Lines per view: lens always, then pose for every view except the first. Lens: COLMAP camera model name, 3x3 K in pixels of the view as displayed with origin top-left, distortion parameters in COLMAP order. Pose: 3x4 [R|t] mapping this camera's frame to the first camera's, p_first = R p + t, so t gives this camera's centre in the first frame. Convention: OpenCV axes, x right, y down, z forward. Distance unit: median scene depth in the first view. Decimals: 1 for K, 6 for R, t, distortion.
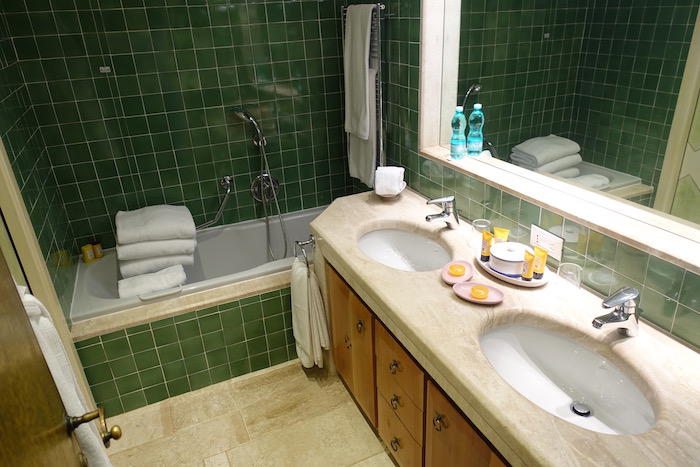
lens RADIAL K [[490.4, 0, 350.6], [0, 490.4, 233.6], [0, 0, 1]] dist [0.008368, 0.000229]
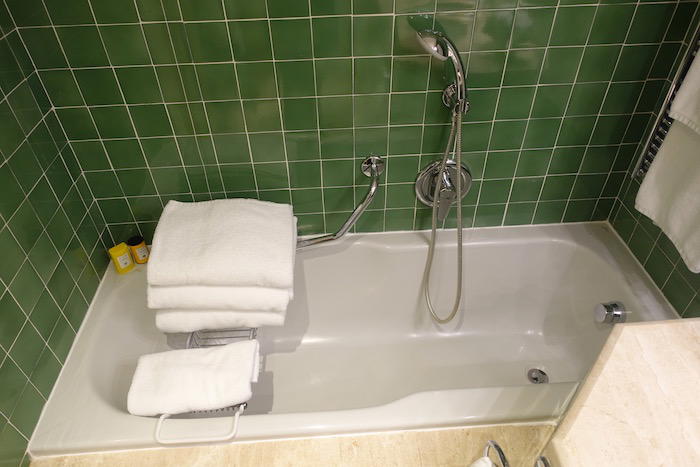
lens RADIAL K [[490.4, 0, 350.9], [0, 490.4, 234.9], [0, 0, 1]] dist [0.008368, 0.000229]
pose [[0.937502, 0.252761, -0.239170, -0.141765], [-0.169160, 0.931666, 0.321533, -0.211068], [0.304098, -0.260980, 0.916195, 0.536908]]
